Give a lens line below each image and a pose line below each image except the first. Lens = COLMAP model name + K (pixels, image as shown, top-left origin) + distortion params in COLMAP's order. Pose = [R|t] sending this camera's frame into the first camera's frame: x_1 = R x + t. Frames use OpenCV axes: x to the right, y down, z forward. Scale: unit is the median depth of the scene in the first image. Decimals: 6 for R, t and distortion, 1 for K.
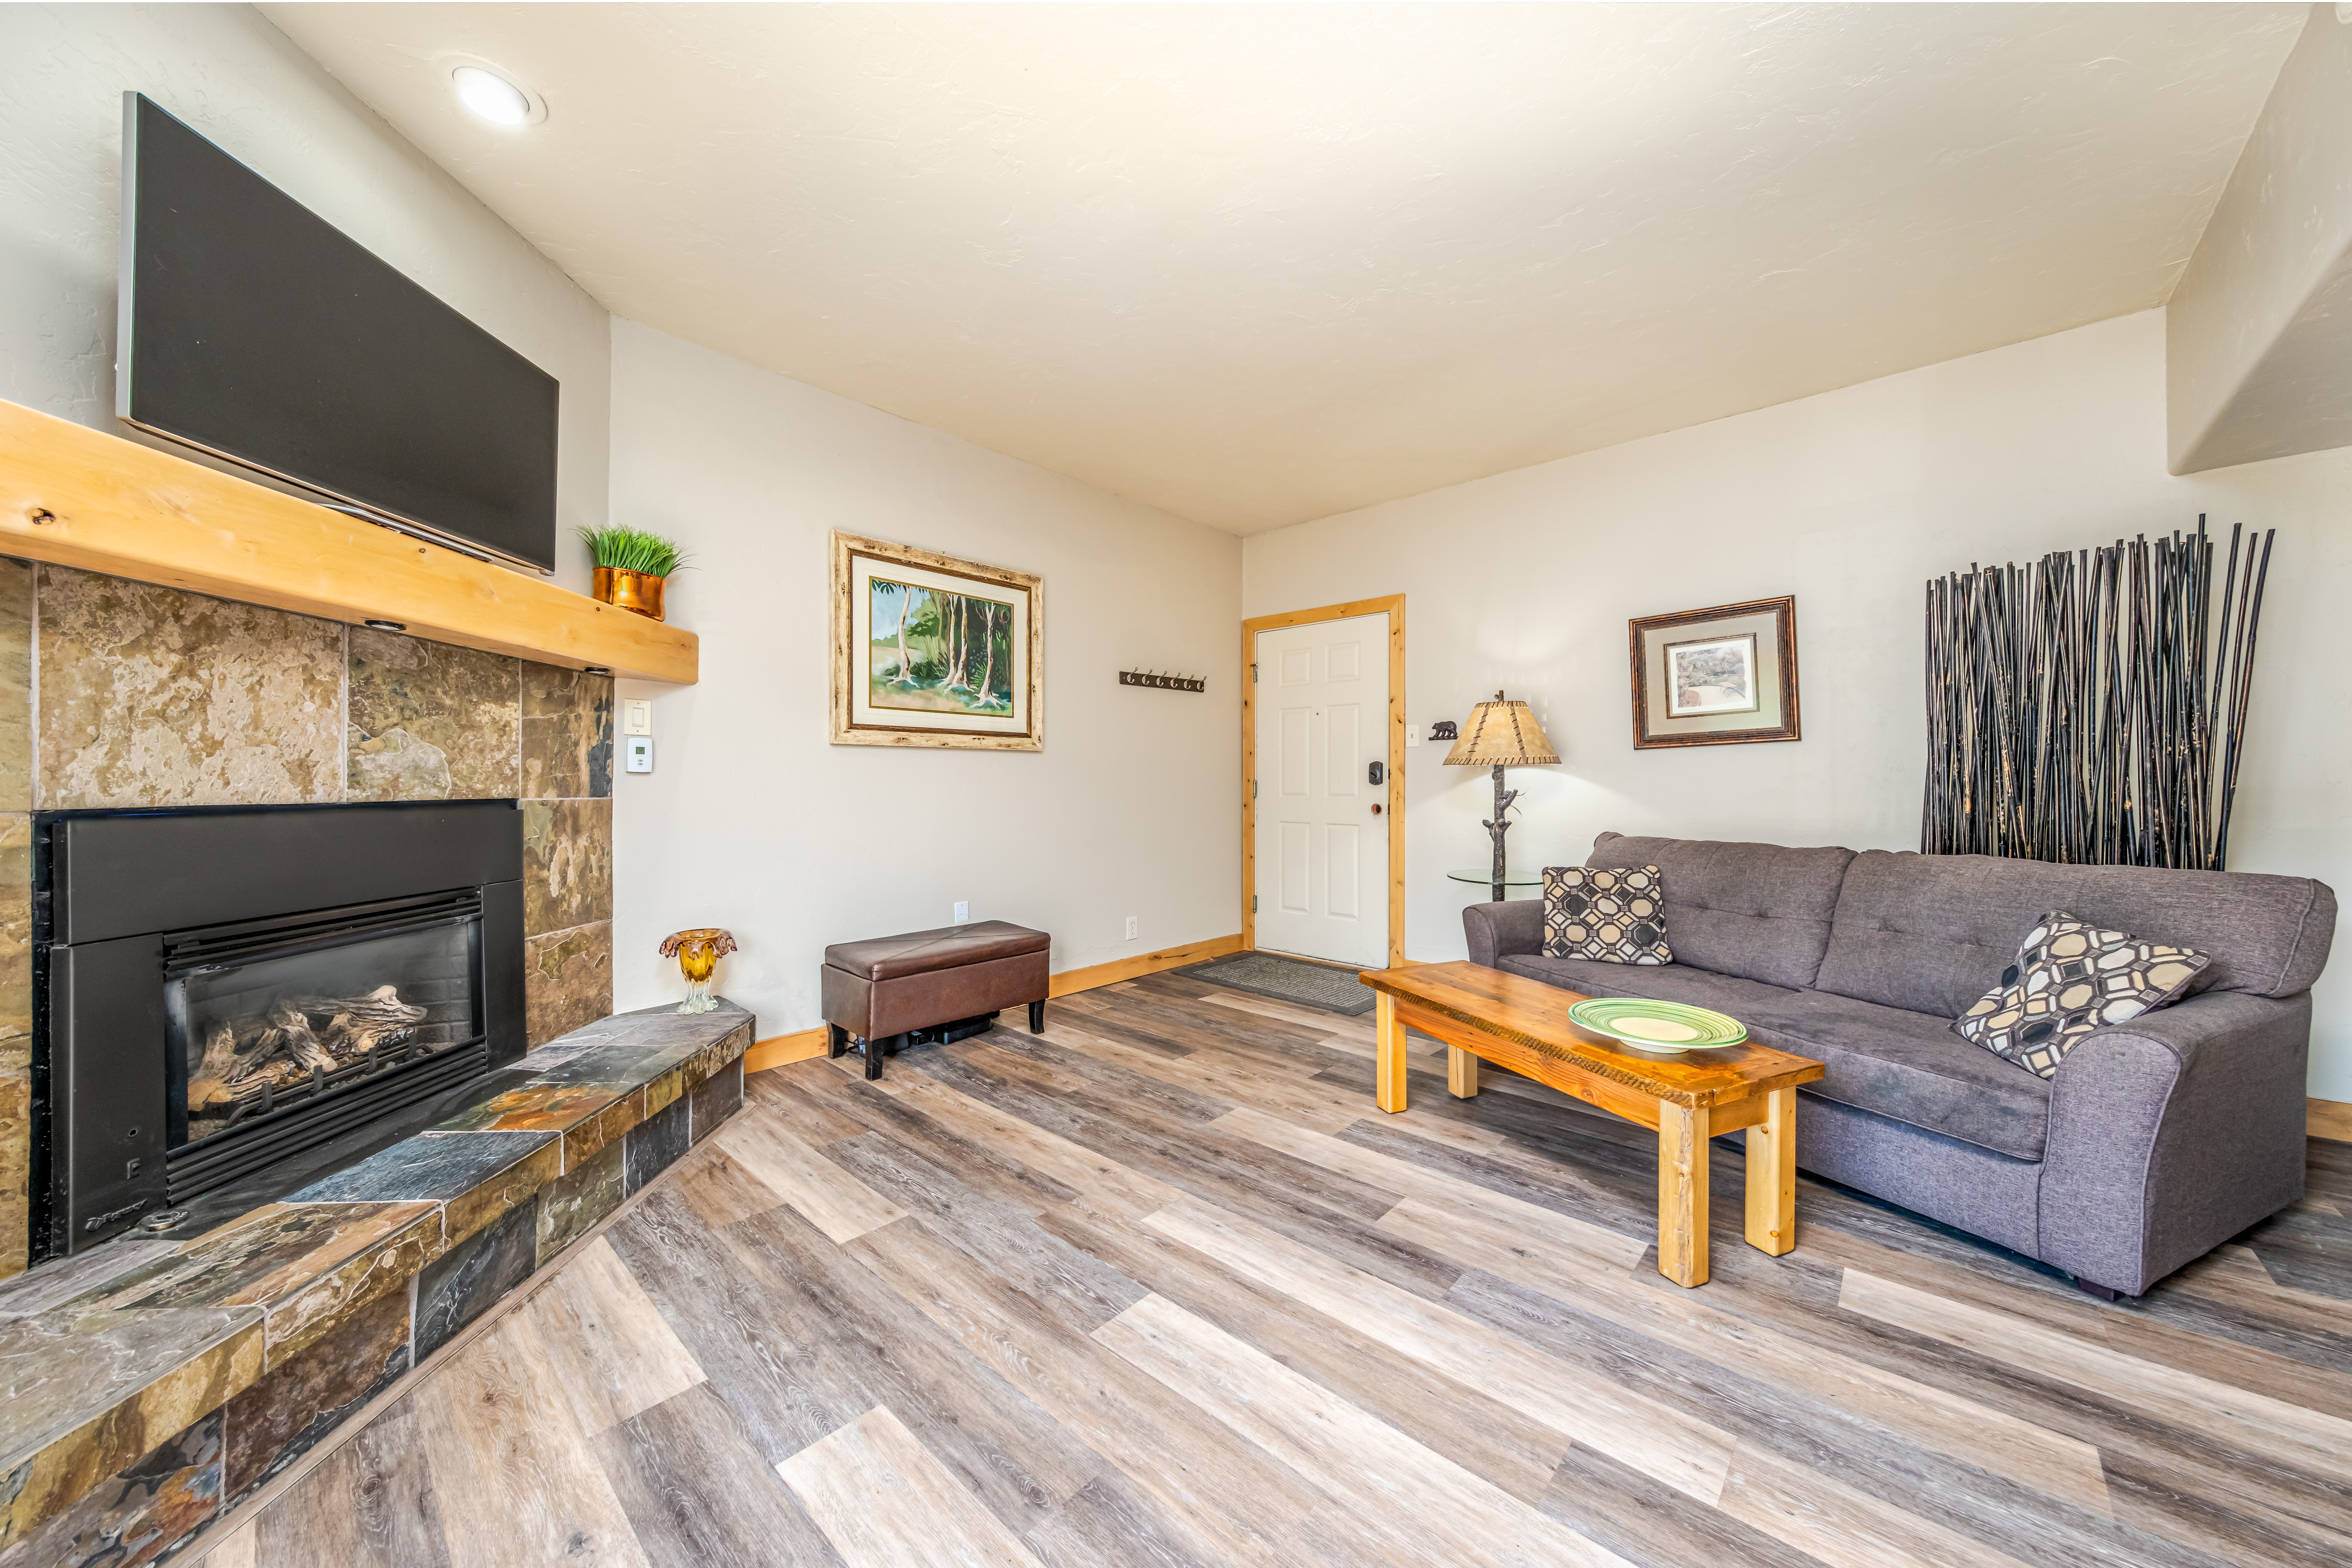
lens RADIAL K [[964.0, 0, 1082.2], [0, 964.0, 782.7], [0, 0, 1]] dist [-0.001376, -0.000330]
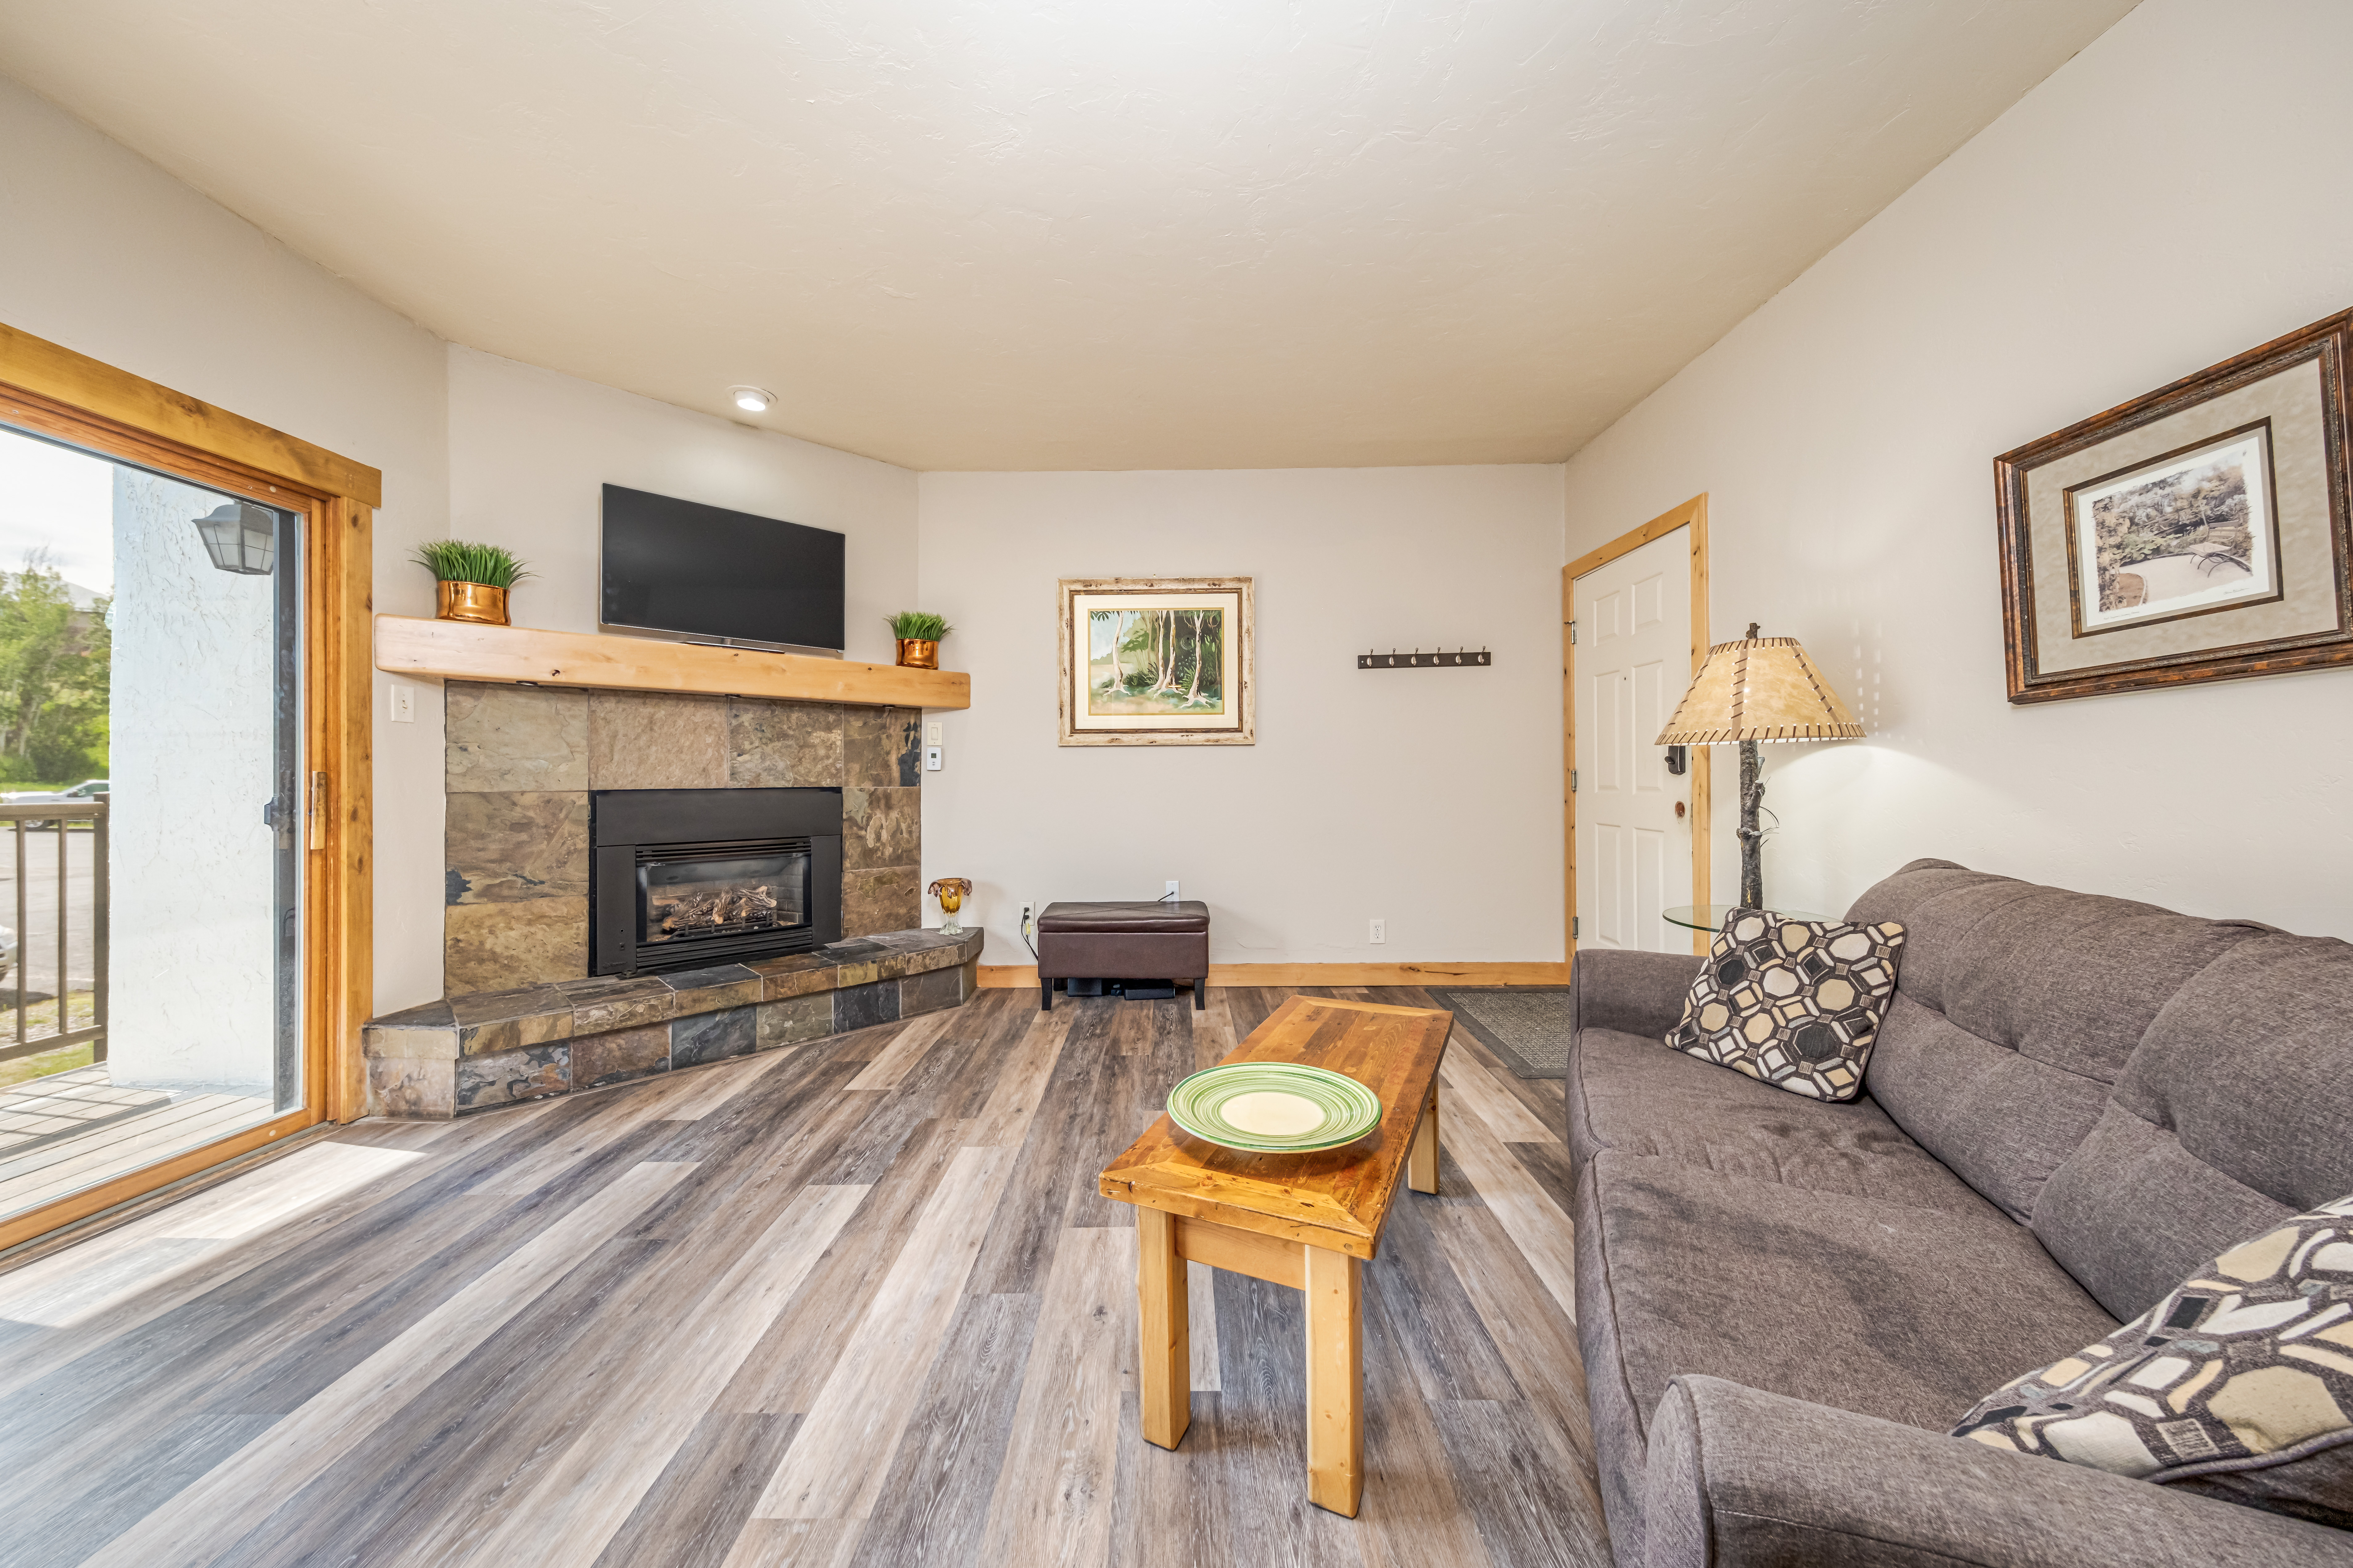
lens RADIAL K [[819.7, 0, 965.7], [0, 819.7, 779.3], [0, 0, 1]] dist [0.001661, 0.000171]
pose [[0.587488, -0.002496, -0.809229, 0.616021], [0.005715, 0.999983, 0.001064, 0.002367], [0.809213, -0.005250, 0.587492, 0.292054]]
